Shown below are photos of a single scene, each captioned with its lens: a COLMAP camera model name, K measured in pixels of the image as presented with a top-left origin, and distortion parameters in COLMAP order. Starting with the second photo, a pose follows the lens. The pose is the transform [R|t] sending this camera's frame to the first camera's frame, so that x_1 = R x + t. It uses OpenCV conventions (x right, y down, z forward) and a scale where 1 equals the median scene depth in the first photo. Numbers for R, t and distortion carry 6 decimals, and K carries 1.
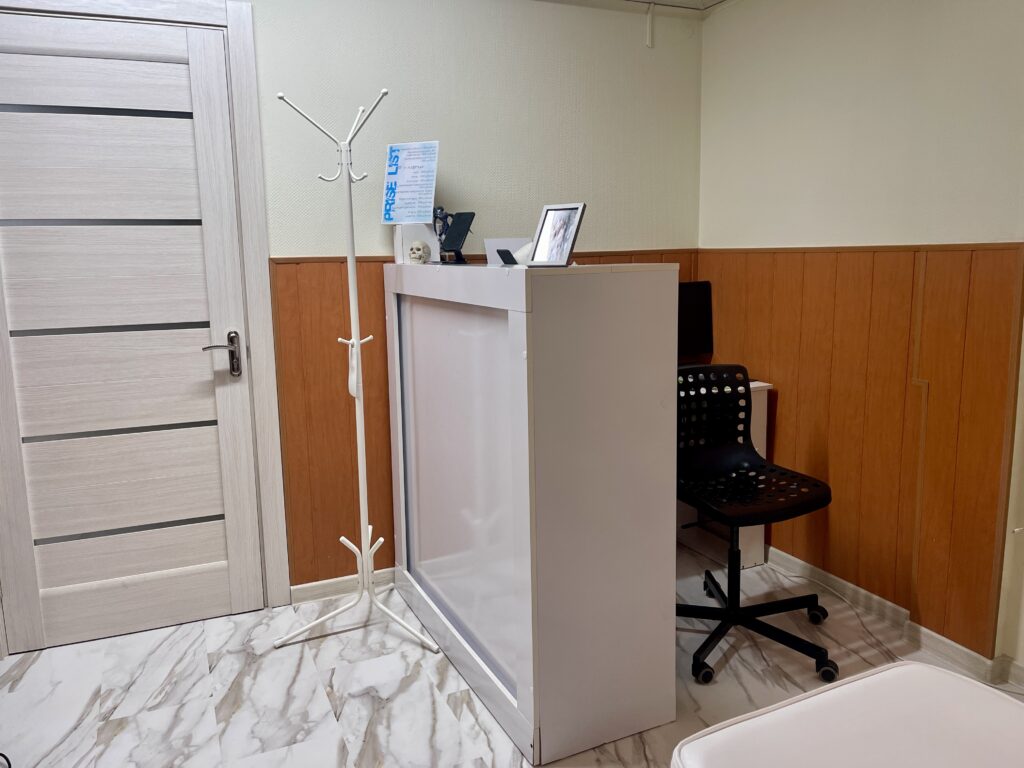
lens RADIAL K [[771.6, 0, 509.4], [0, 771.6, 381.6], [0, 0, 1]] dist [-0.041059, -0.009803]
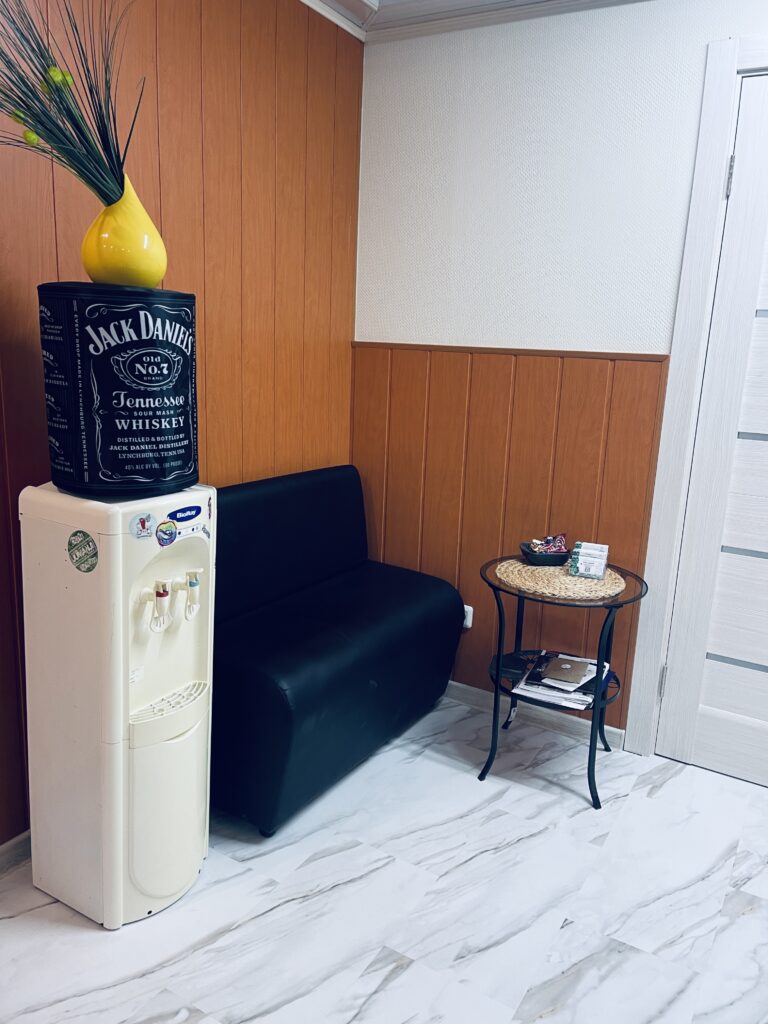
lens RADIAL K [[771.6, 0, 384.2], [0, 771.6, 512.6], [0, 0, 1]] dist [-0.041059, -0.009803]
pose [[0.553600, 0.205601, -0.807004, -0.135035], [-0.172719, 0.976321, 0.130253, -0.018225], [0.814675, 0.067277, 0.576002, 0.125572]]
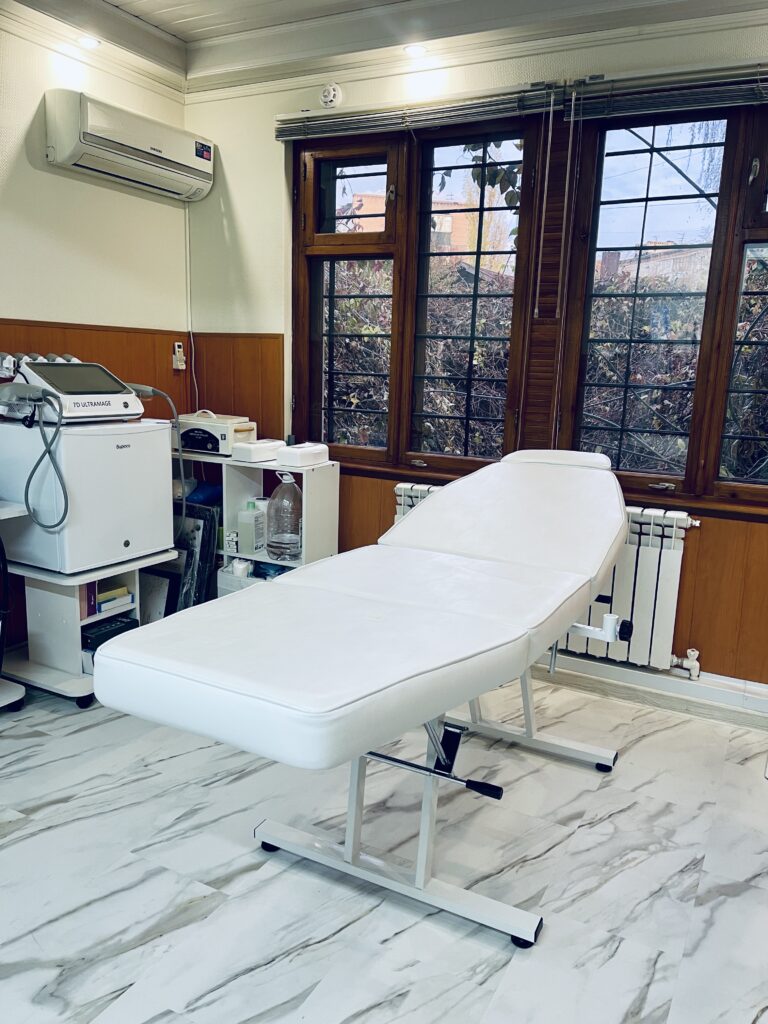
lens RADIAL K [[771.6, 0, 382.7], [0, 771.6, 513.6], [0, 0, 1]] dist [-0.041059, -0.009803]
pose [[-0.602613, -0.147342, 0.784313, -0.887049], [0.111946, 0.957483, 0.265885, -0.197284], [-0.790143, 0.248026, -0.560498, 1.570642]]
